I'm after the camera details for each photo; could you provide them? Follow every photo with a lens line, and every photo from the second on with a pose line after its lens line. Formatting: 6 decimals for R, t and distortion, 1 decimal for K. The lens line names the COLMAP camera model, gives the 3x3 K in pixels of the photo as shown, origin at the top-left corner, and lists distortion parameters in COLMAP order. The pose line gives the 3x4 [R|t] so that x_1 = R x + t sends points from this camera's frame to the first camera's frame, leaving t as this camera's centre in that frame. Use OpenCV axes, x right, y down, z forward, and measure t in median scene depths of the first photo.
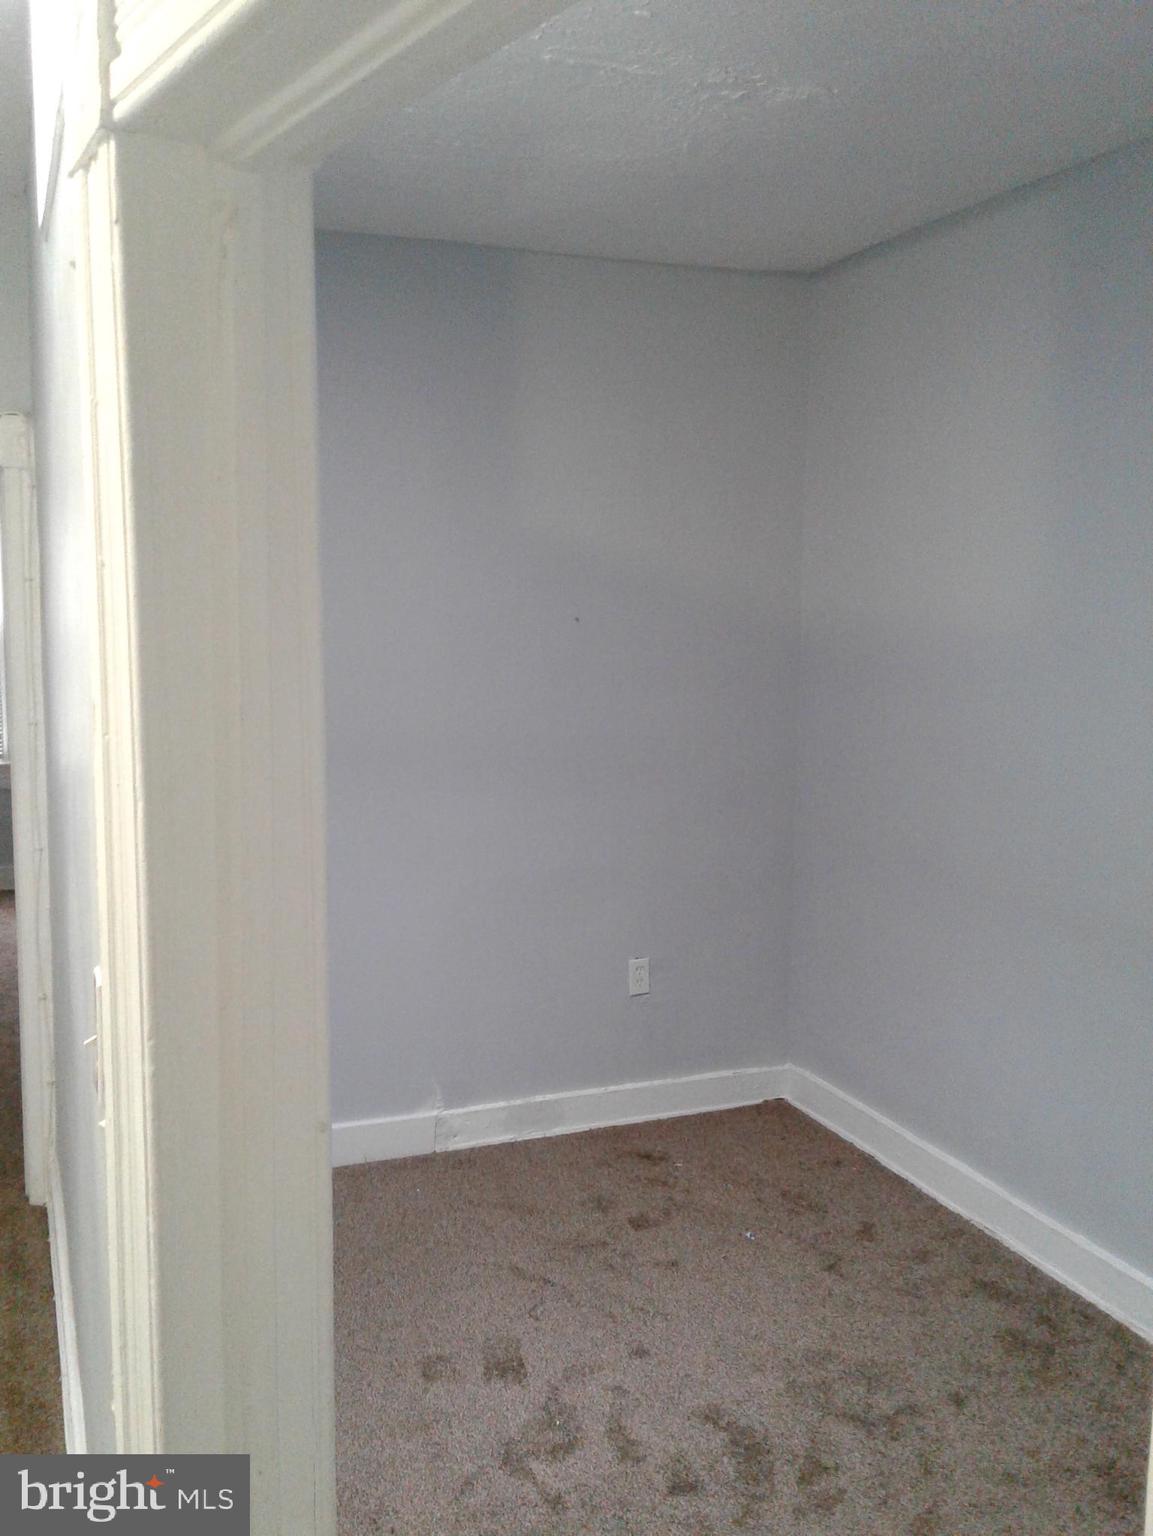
lens RADIAL K [[1500.3, 0, 591.1], [0, 1500.3, 765.8], [0, 0, 1]] dist [0.049494, 0.000000]
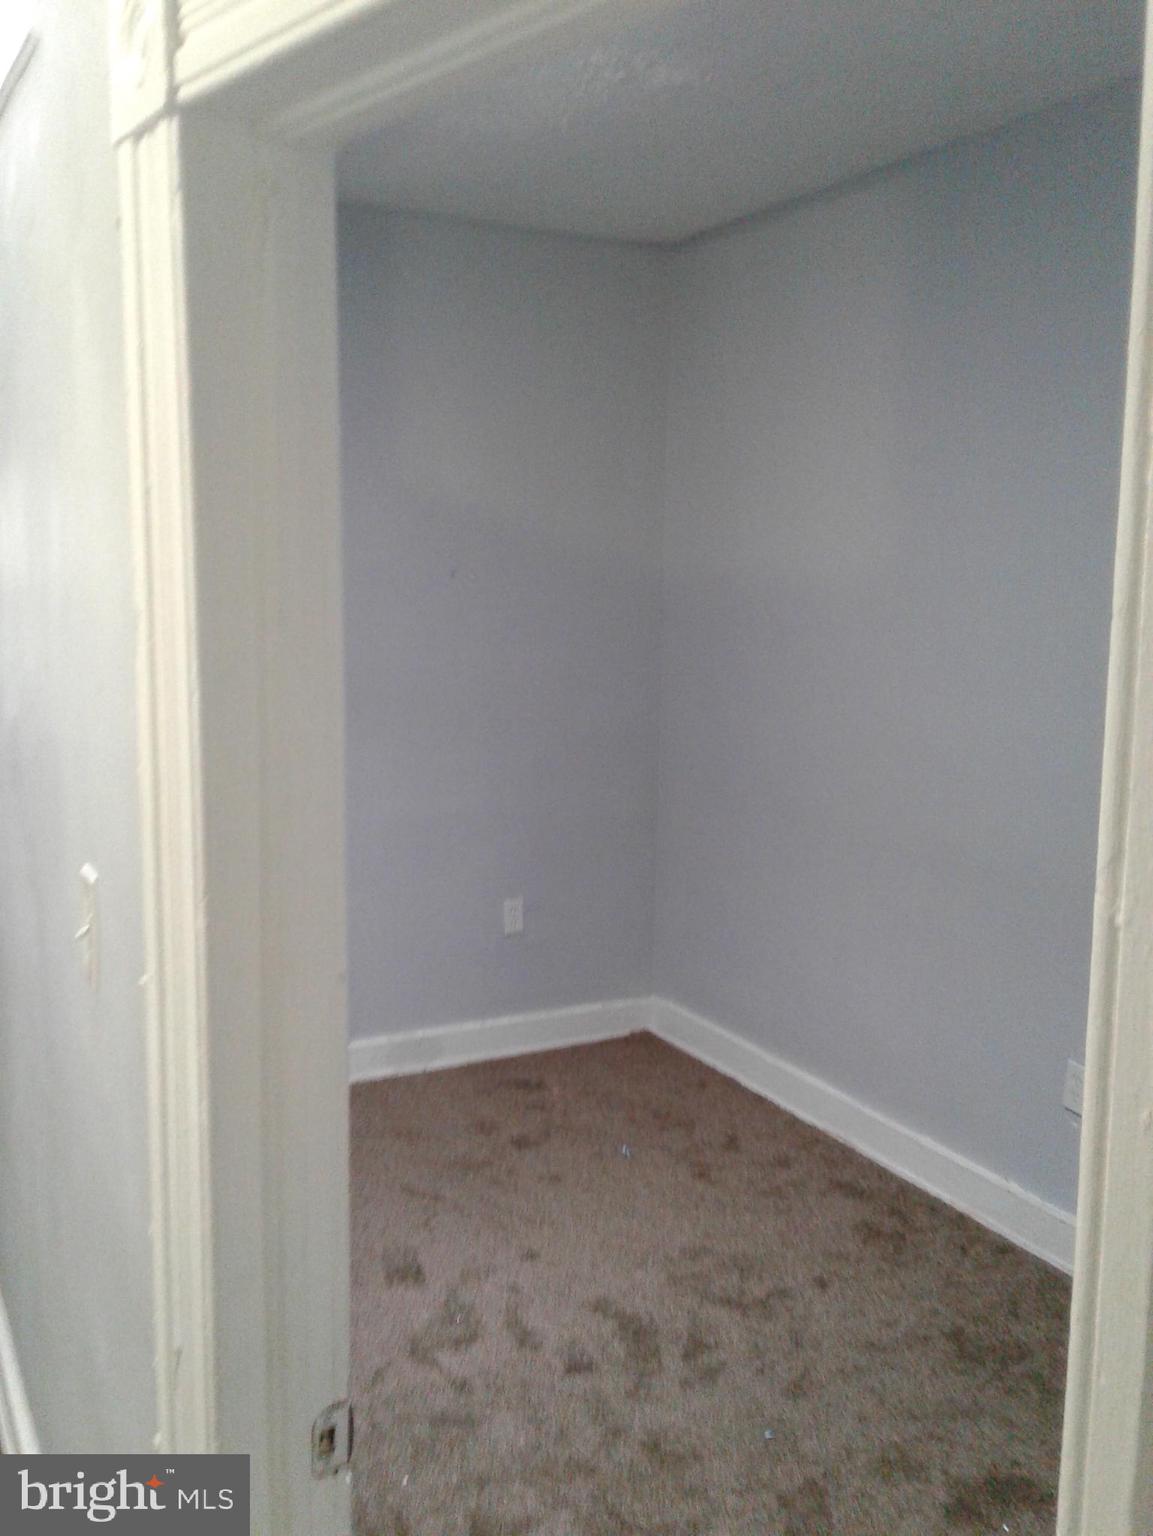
lens RADIAL K [[1500.3, 0, 575.9], [0, 1500.3, 751.2], [0, 0, 1]] dist [0.049494, 0.000000]
pose [[0.994753, -0.007094, 0.102063, -0.037825], [0.006014, 0.999923, 0.010883, 0.017855], [-0.102133, -0.010212, 0.994718, -0.055298]]
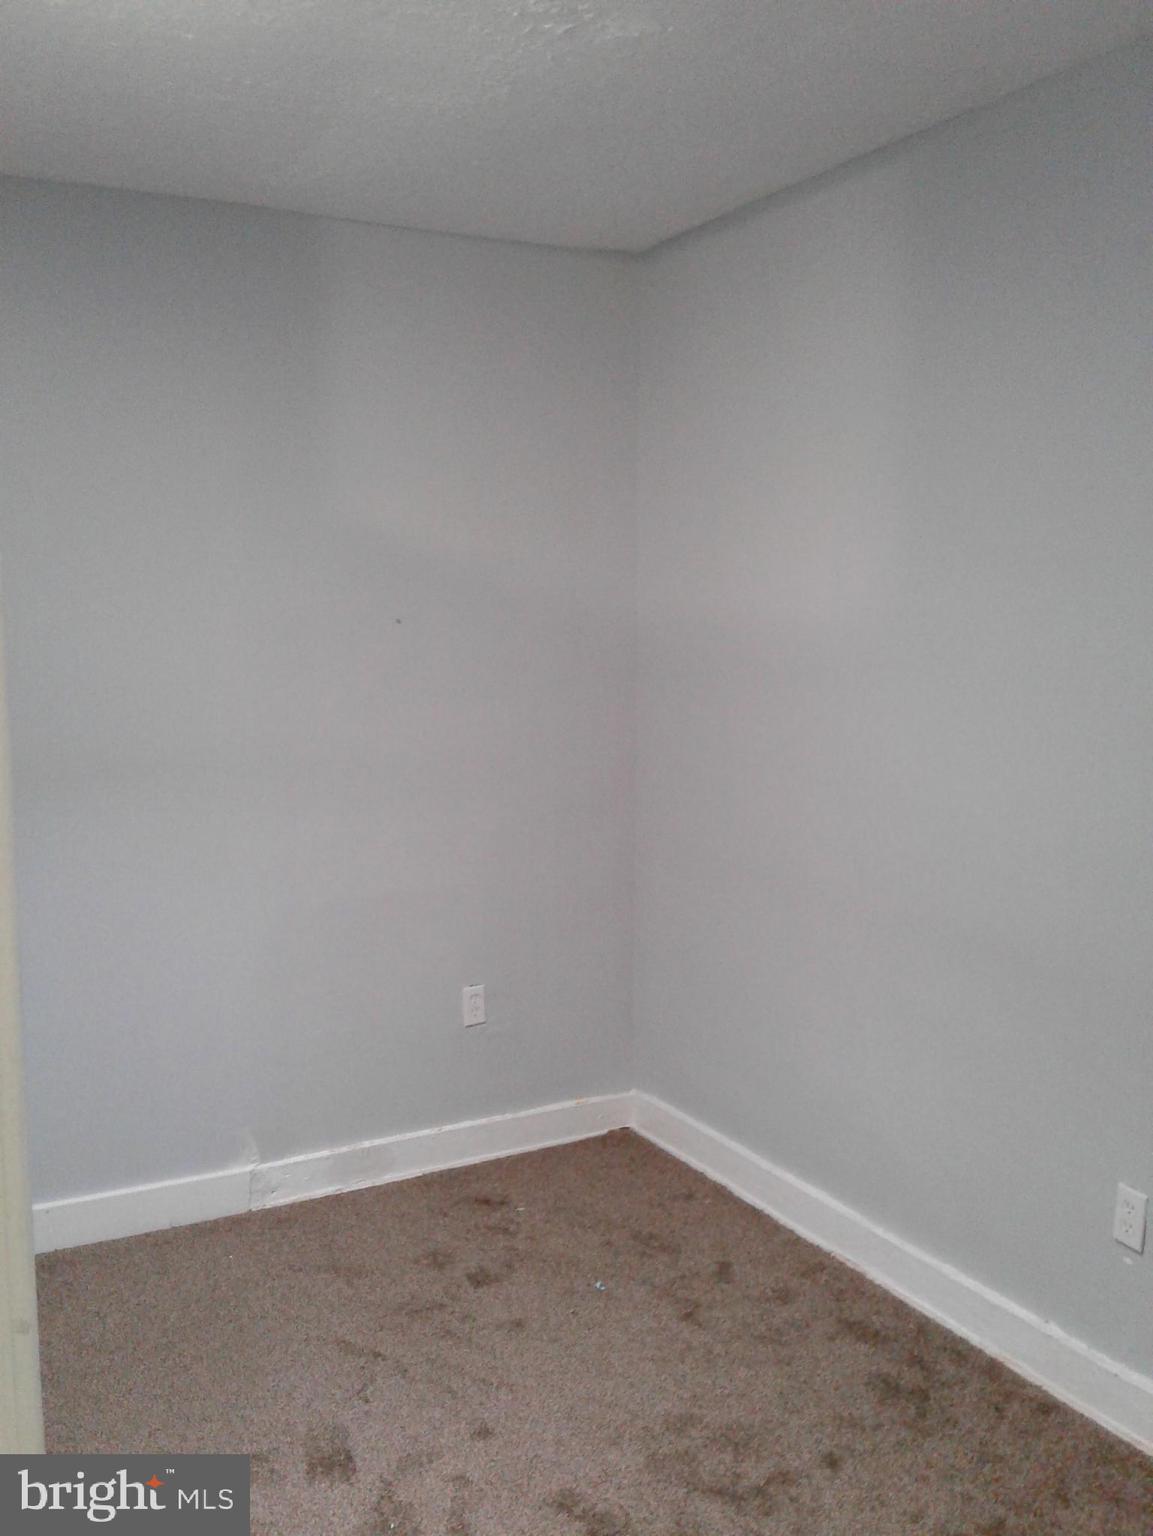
lens RADIAL K [[1500.3, 0, 587.0], [0, 1500.3, 750.9], [0, 0, 1]] dist [0.049494, 0.000000]
pose [[0.993357, -0.021063, 0.113126, 0.000105], [0.023065, 0.999599, -0.016416, 0.000702], [-0.112735, 0.018916, 0.993445, 0.084292]]
